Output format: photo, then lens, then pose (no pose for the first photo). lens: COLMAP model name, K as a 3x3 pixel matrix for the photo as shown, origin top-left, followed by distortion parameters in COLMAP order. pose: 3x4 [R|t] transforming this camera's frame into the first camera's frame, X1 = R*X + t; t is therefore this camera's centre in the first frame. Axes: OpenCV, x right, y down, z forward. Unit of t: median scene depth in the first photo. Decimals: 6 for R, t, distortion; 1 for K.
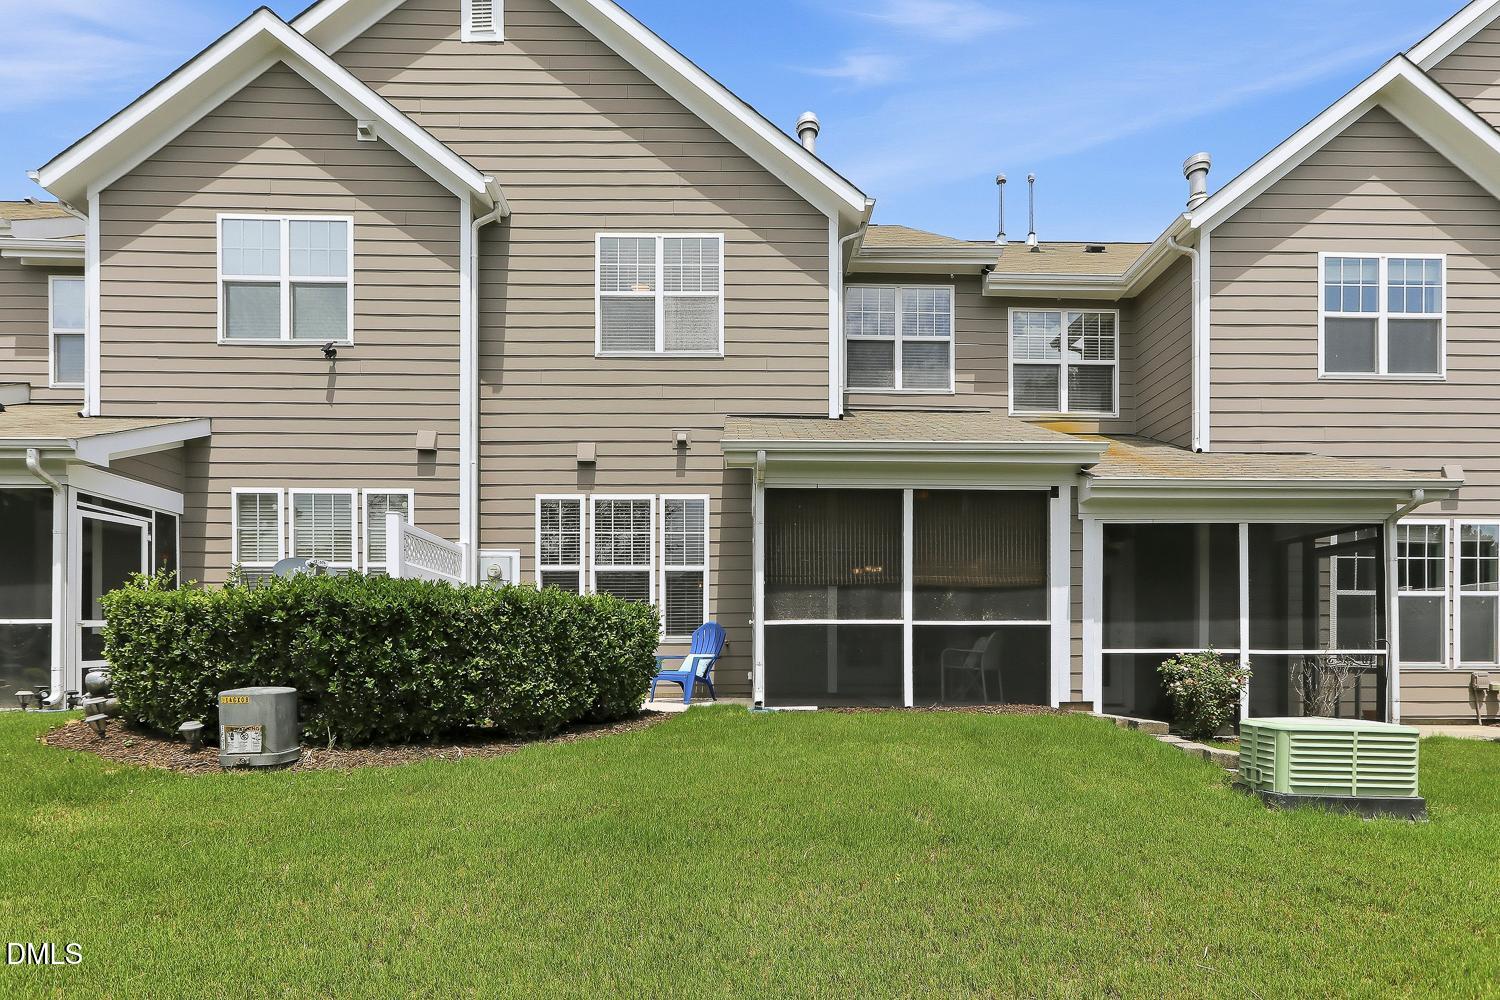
lens RADIAL K [[770.8, 0, 765.0], [0, 770.8, 659.1], [0, 0, 1]] dist [-0.009172, 0.006661]
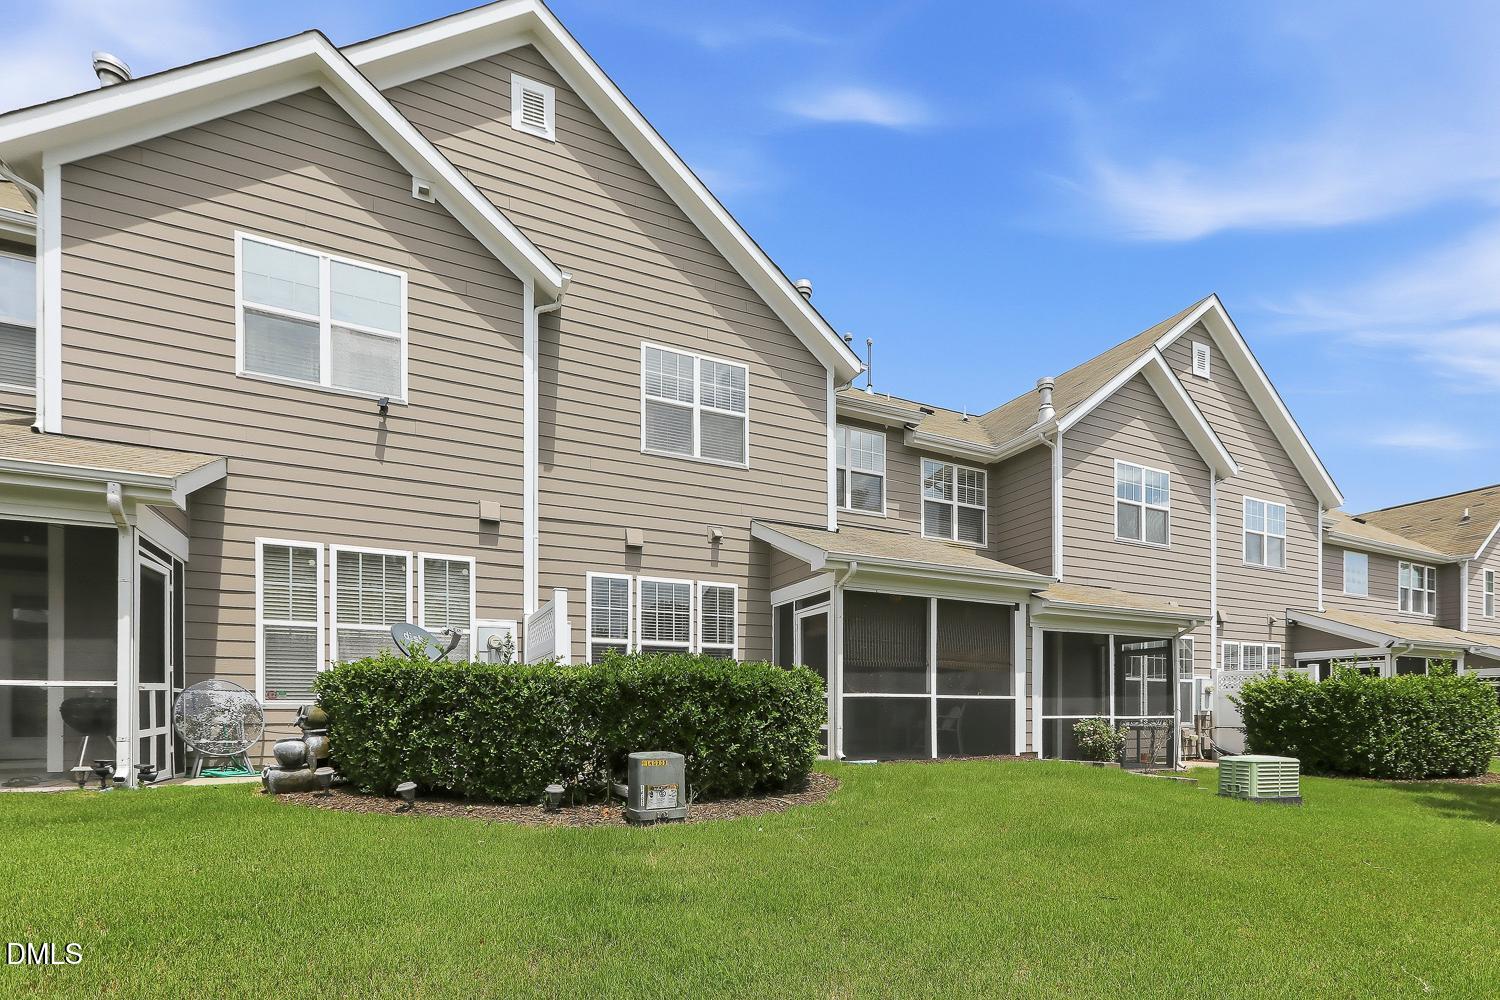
lens RADIAL K [[708.0, 0, 818.7], [0, 708.0, 718.2], [0, 0, 1]] dist [-0.006749, 0.003754]
pose [[0.905014, -0.002033, 0.425377, -0.446537], [0.003687, 0.999989, -0.003065, -0.004689], [-0.425366, 0.004342, 0.905011, -0.034063]]
